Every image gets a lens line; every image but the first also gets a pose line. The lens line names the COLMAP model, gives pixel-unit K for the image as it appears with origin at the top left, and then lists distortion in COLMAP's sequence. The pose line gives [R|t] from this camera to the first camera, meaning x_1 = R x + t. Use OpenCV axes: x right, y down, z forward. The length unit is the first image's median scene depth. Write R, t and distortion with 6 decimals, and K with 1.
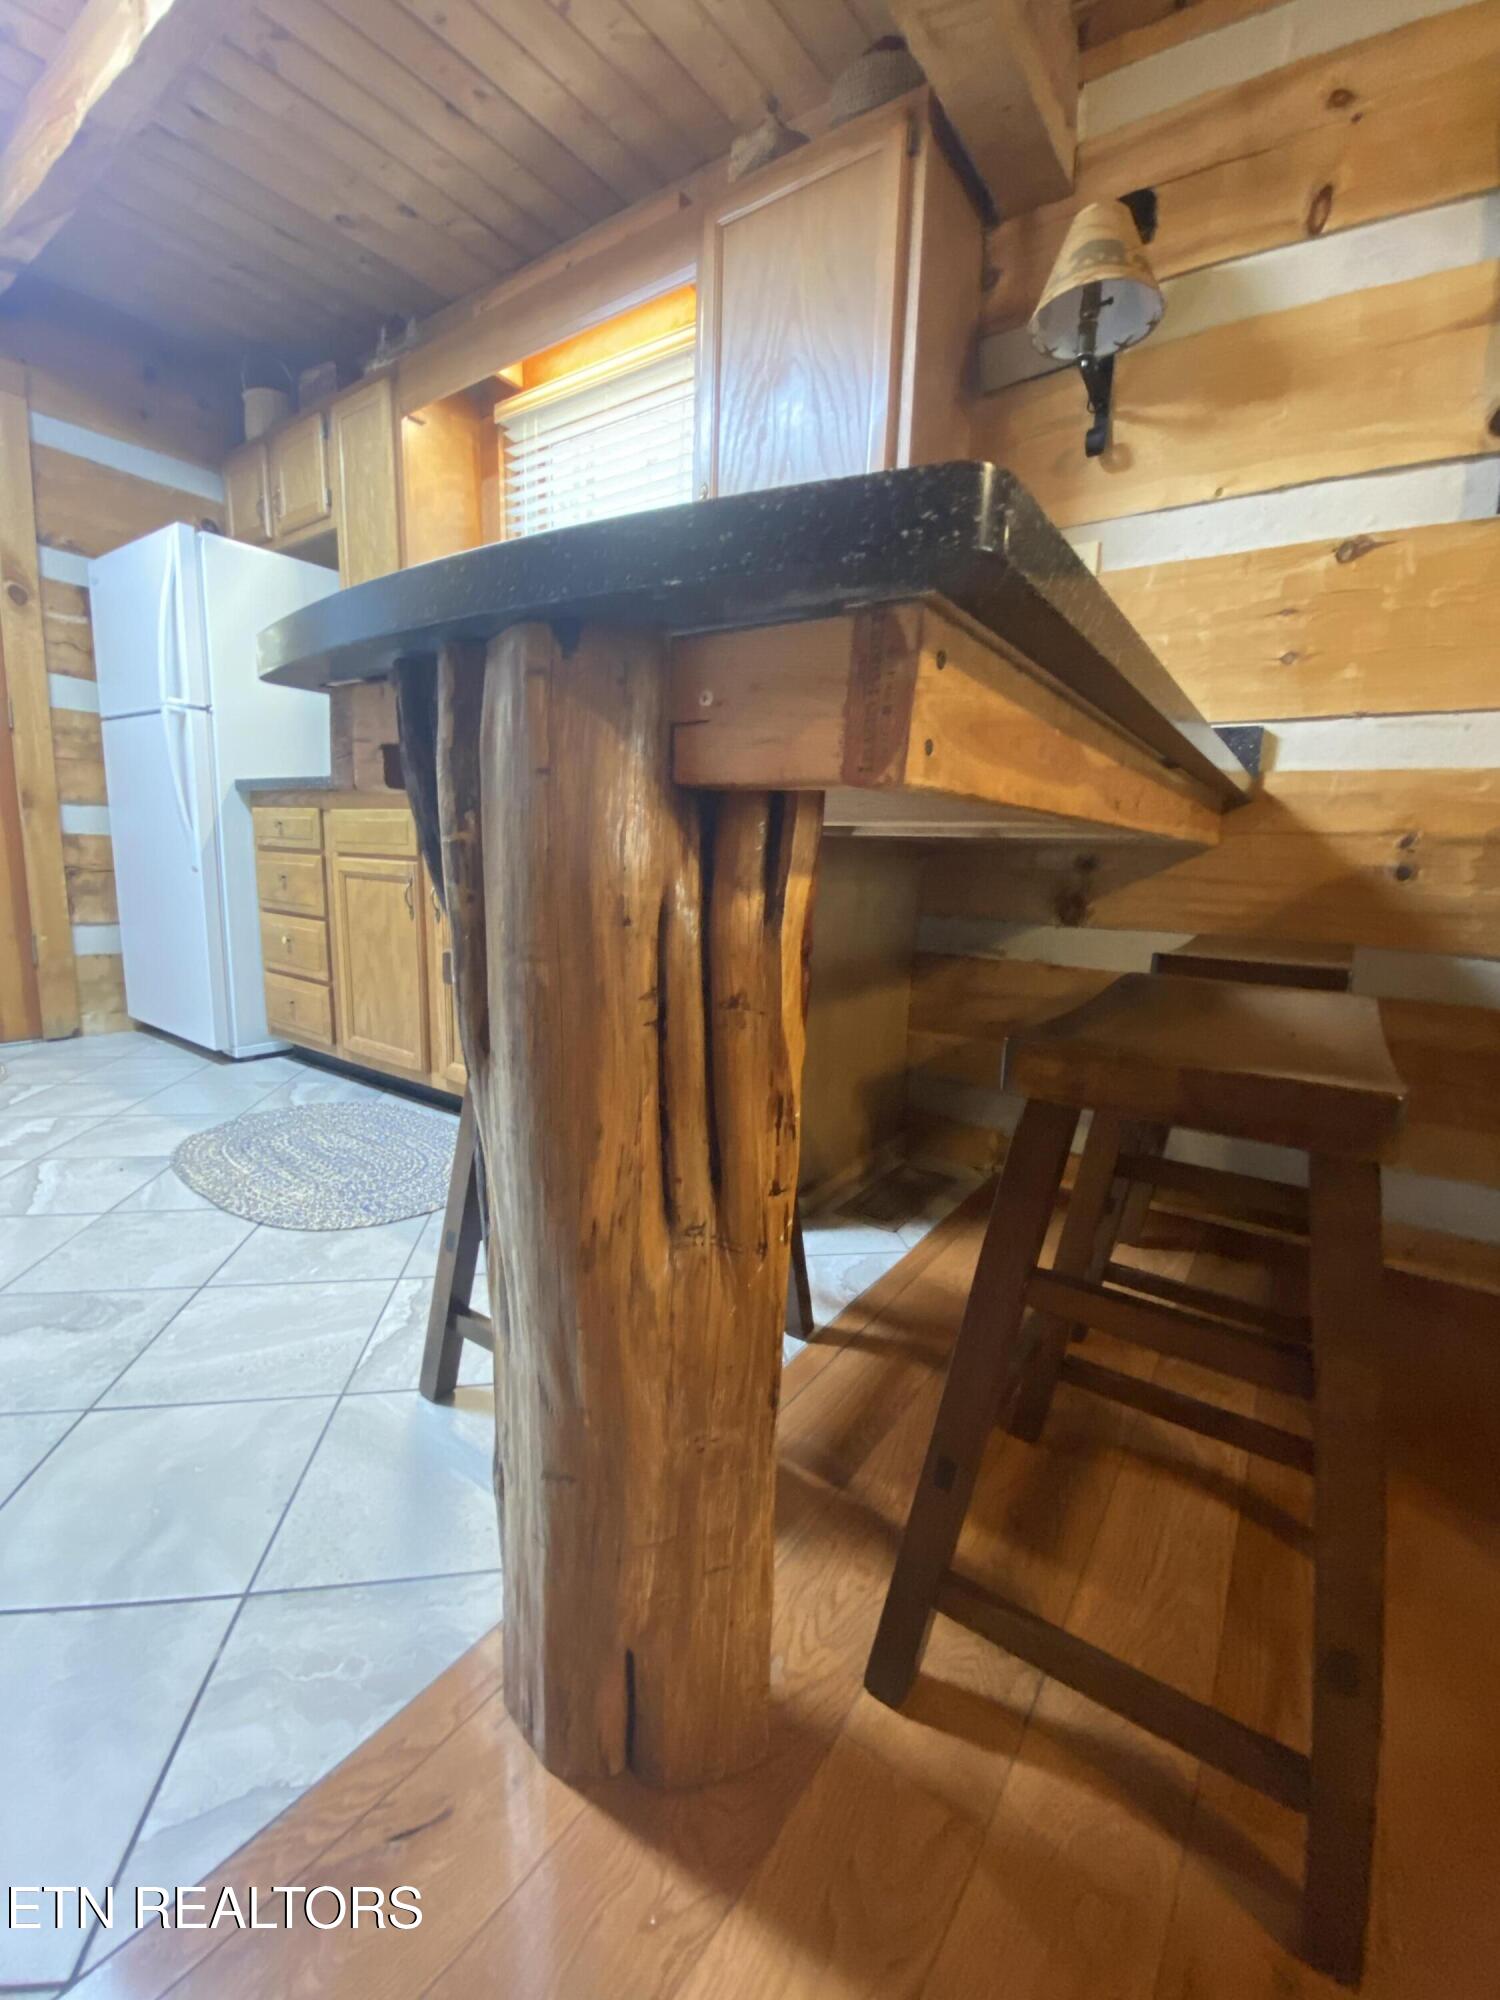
lens RADIAL K [[805.0, 0, 750.0], [0, 805.0, 1000.0], [0, 0, 1]] dist [0.034818, -0.026862]
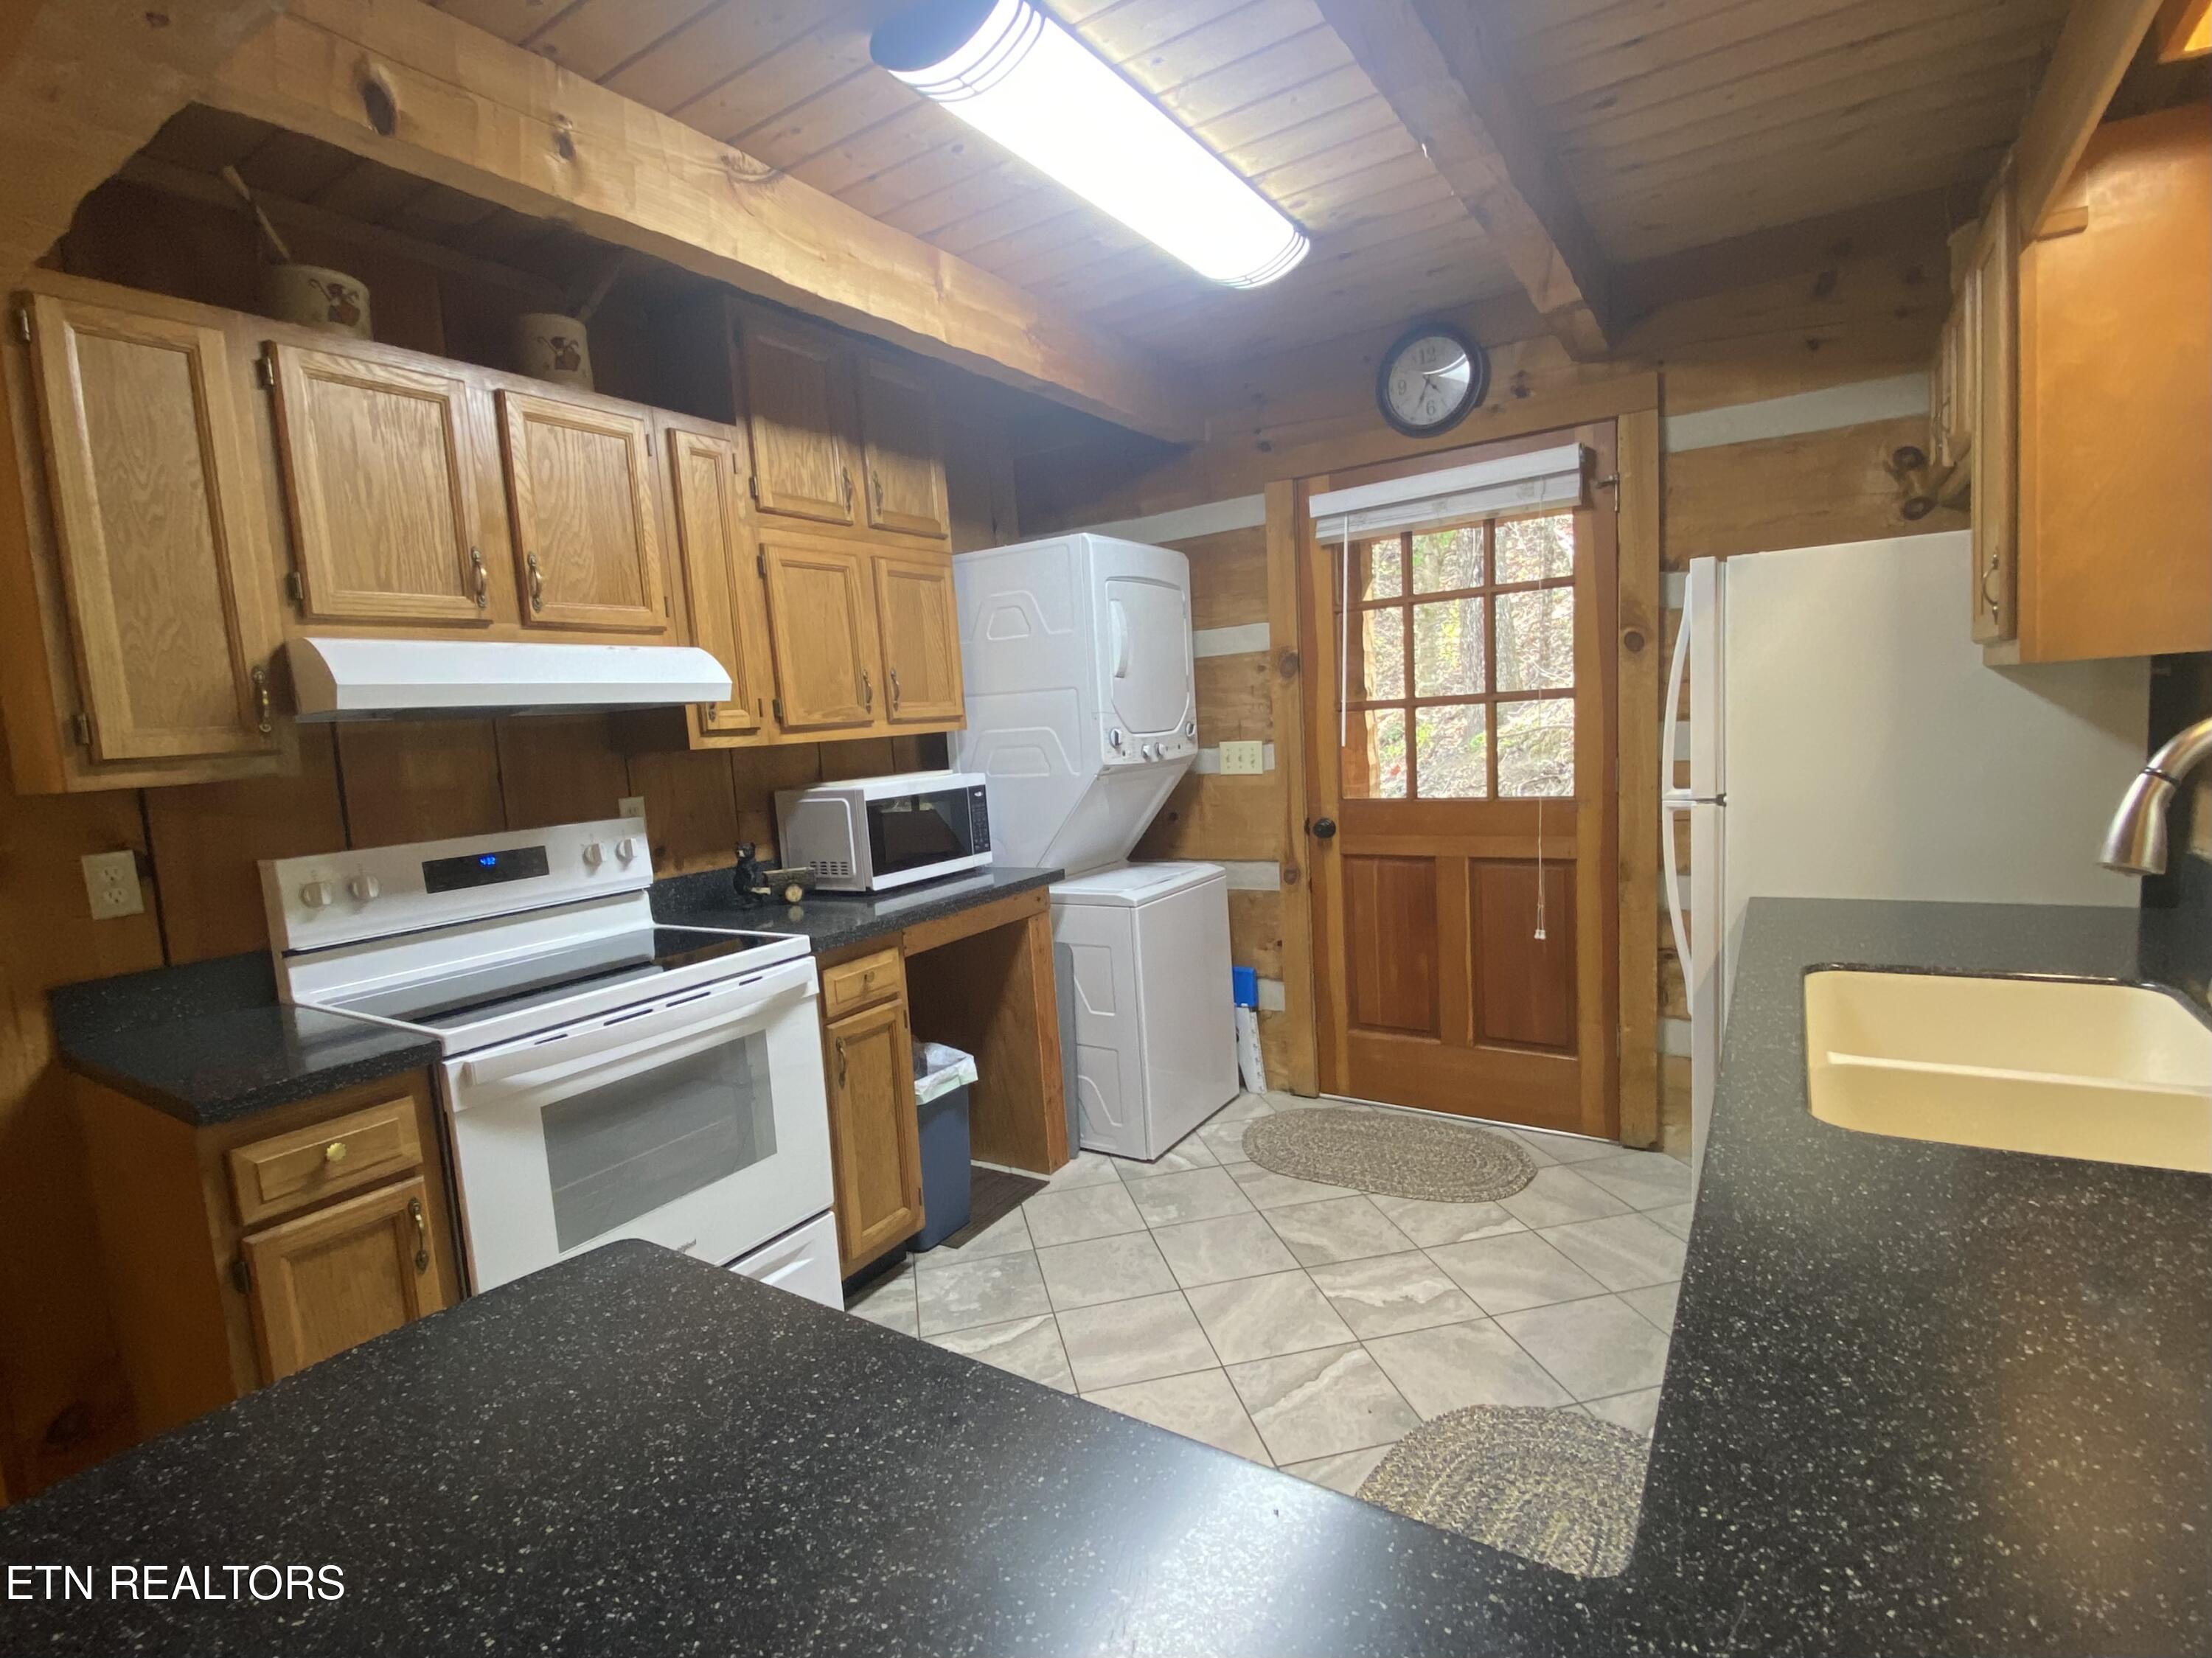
lens RADIAL K [[1047.7, 0, 1098.7], [0, 1047.7, 832.6], [0, 0, 1]] dist [0.045051, -0.051168]
pose [[0.020762, 0.077016, -0.996814, 0.252975], [-0.107491, 0.991421, 0.074360, -0.379345], [0.993989, 0.105605, 0.028862, 0.501268]]
